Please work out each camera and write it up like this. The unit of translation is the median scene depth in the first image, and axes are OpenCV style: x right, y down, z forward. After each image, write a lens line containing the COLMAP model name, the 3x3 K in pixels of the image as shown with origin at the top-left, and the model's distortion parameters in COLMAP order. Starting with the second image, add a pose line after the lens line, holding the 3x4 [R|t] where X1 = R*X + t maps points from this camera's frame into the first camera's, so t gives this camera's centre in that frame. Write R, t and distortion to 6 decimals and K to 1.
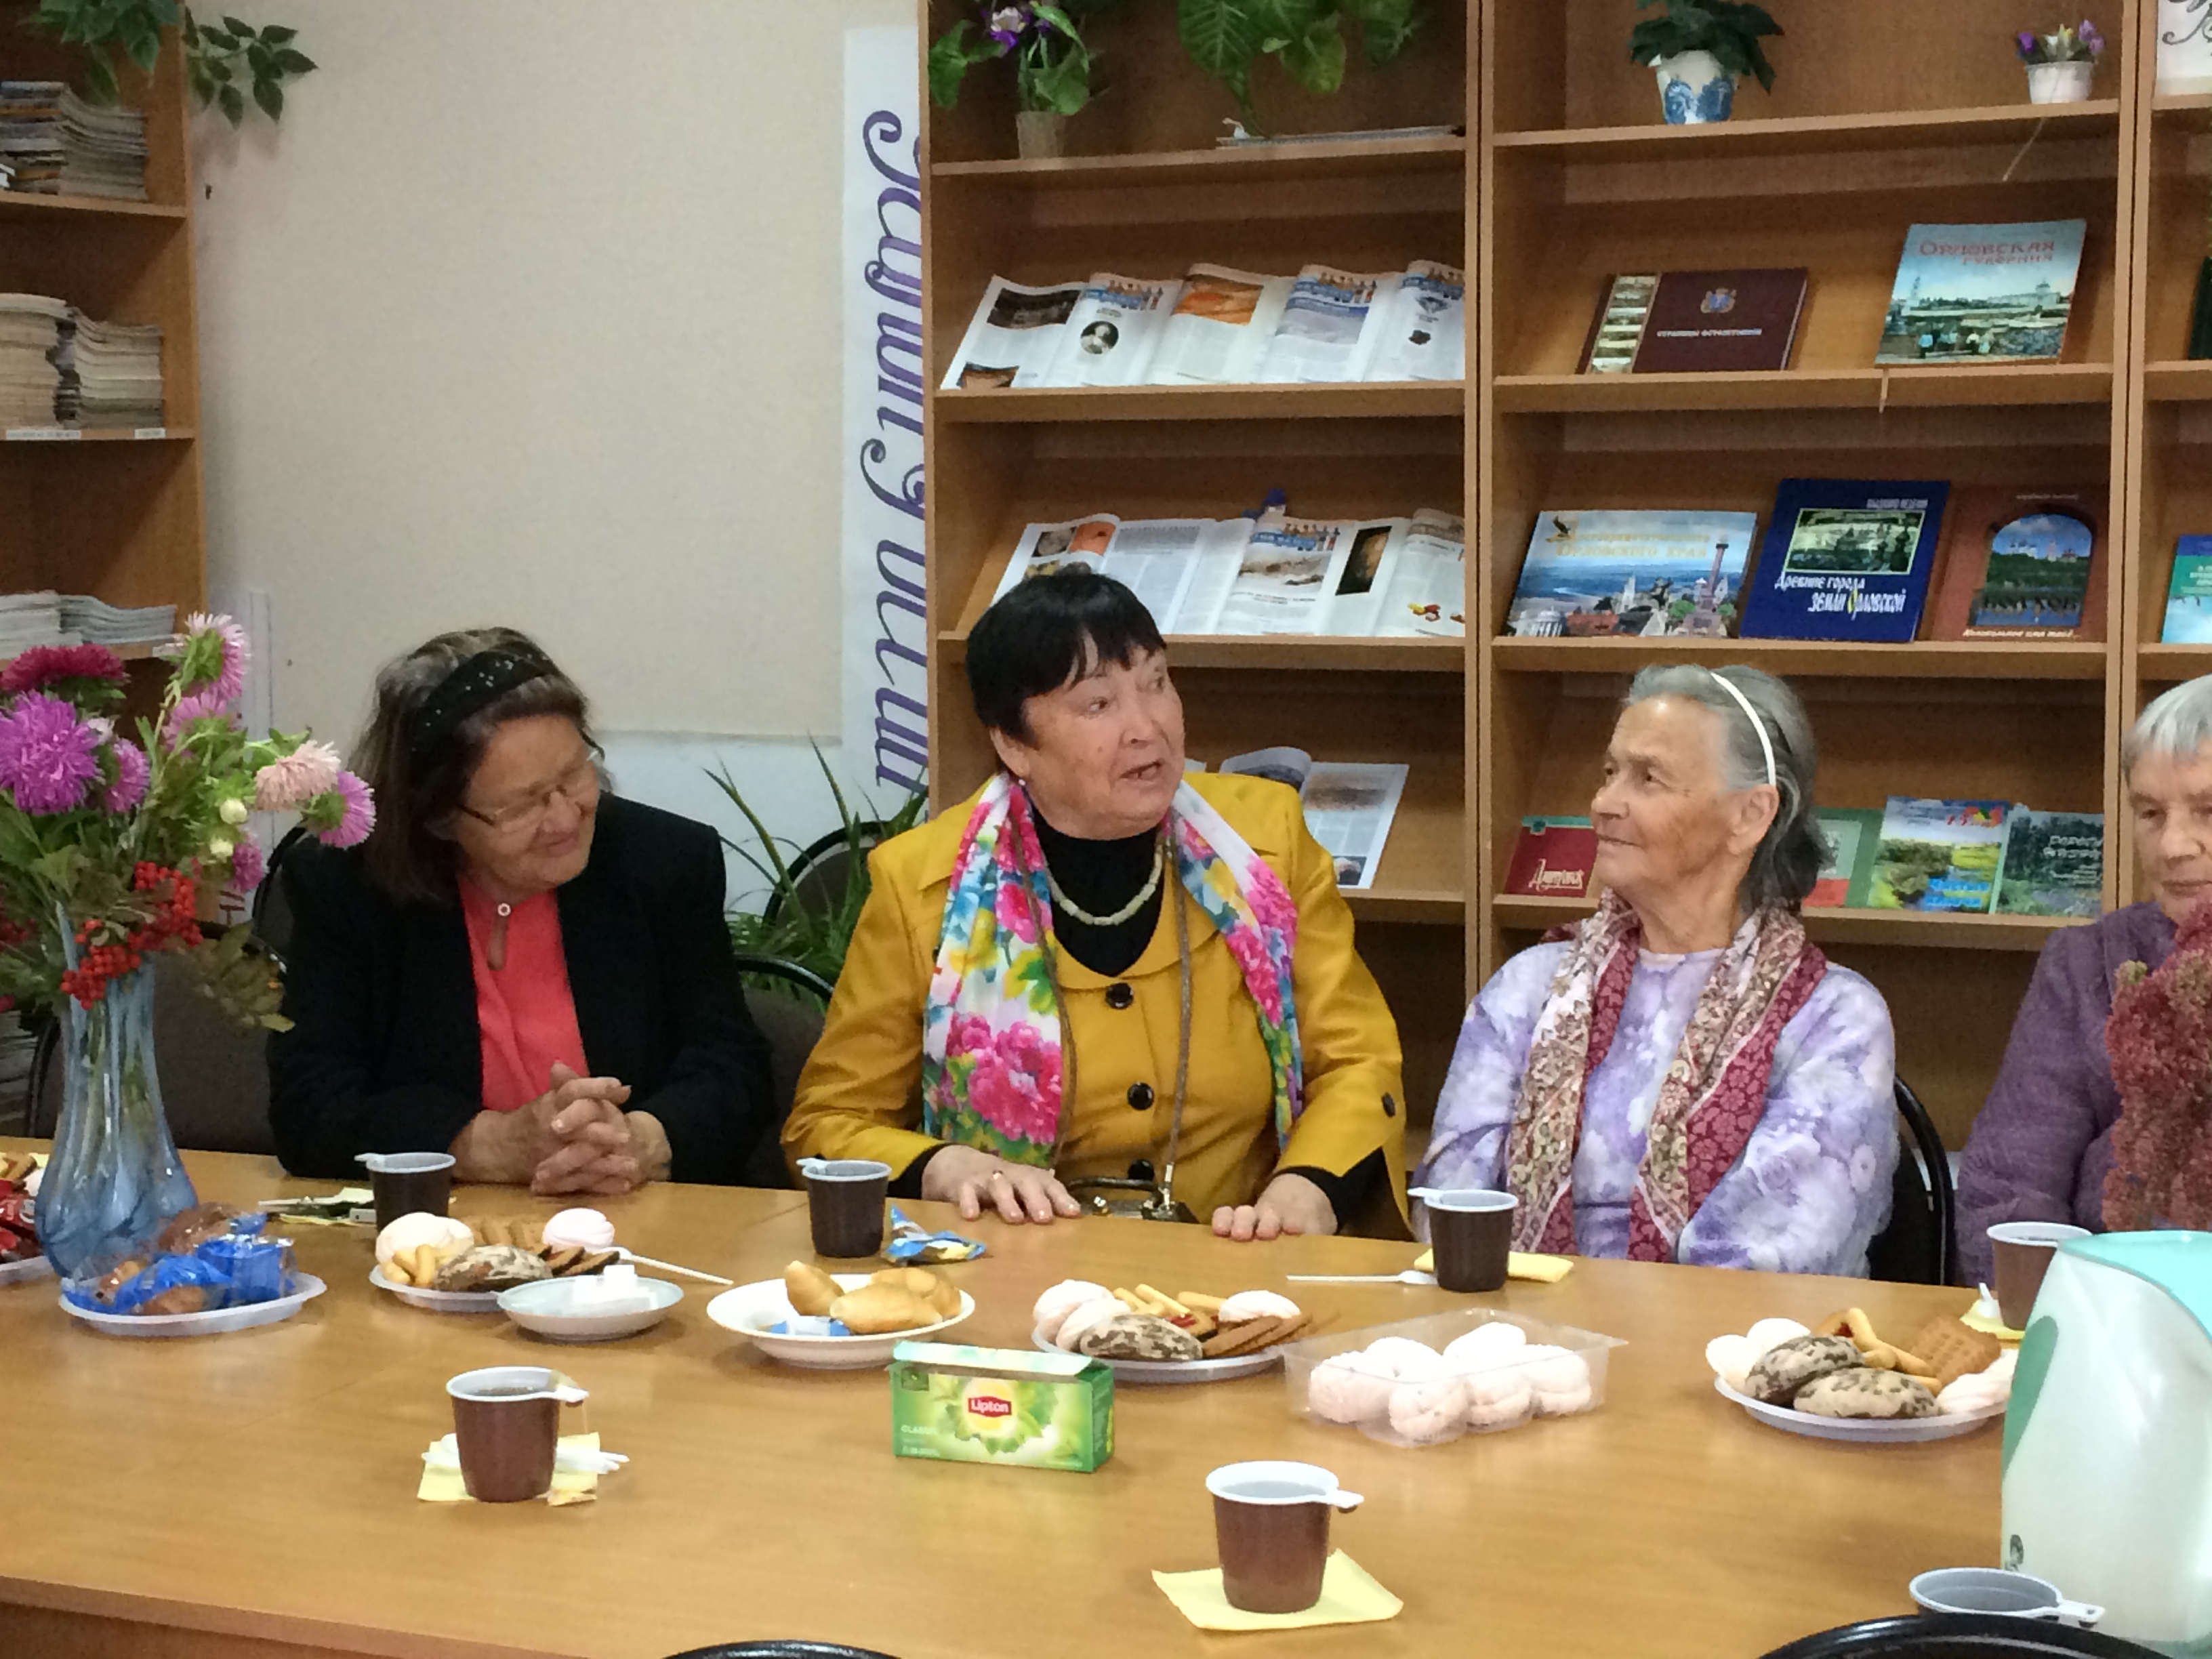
lens RADIAL K [[3587.4, 0, 1106.0], [0, 3587.4, 829.5], [0, 0, 1]] dist [0.048247, 0.067052]
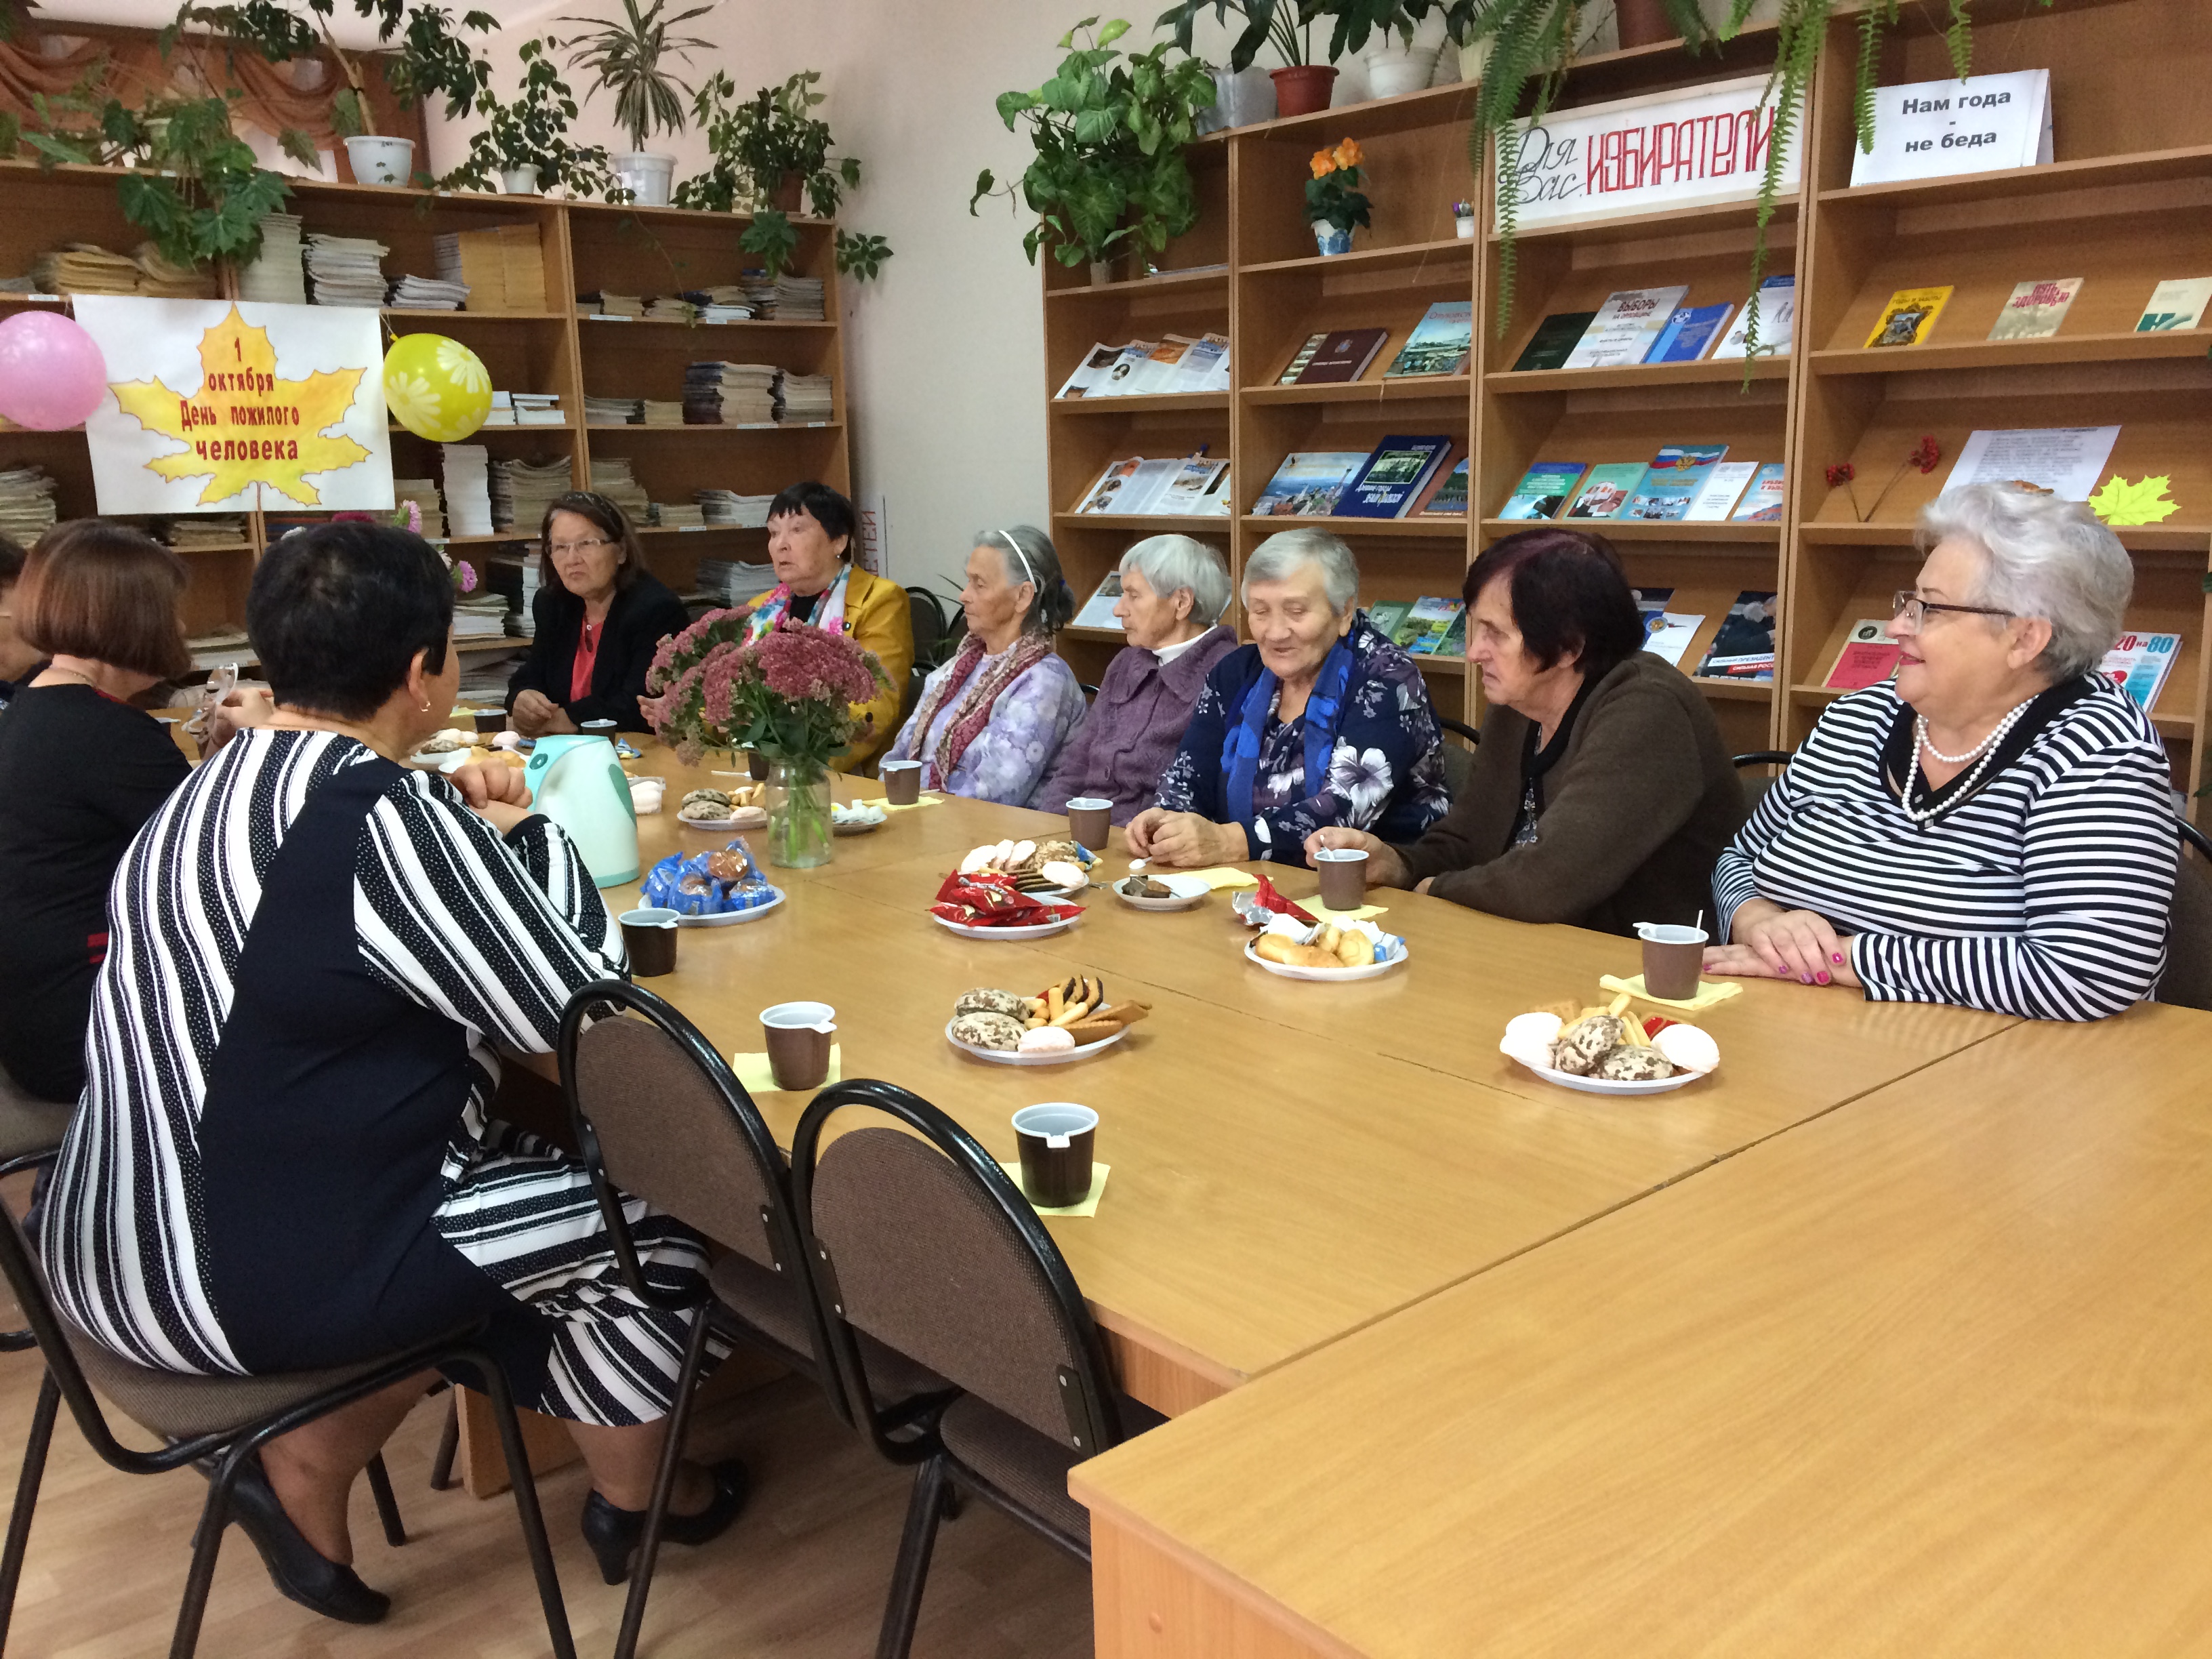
lens RADIAL K [[1886.8, 0, 1106.0], [0, 1886.8, 829.5], [0, 0, 1]] dist [0.108439, -0.159335]
pose [[0.904394, 0.070659, -0.420807, 0.512583], [-0.023114, 0.992858, 0.117038, 0.000682], [0.426072, -0.096121, 0.899568, -0.043225]]
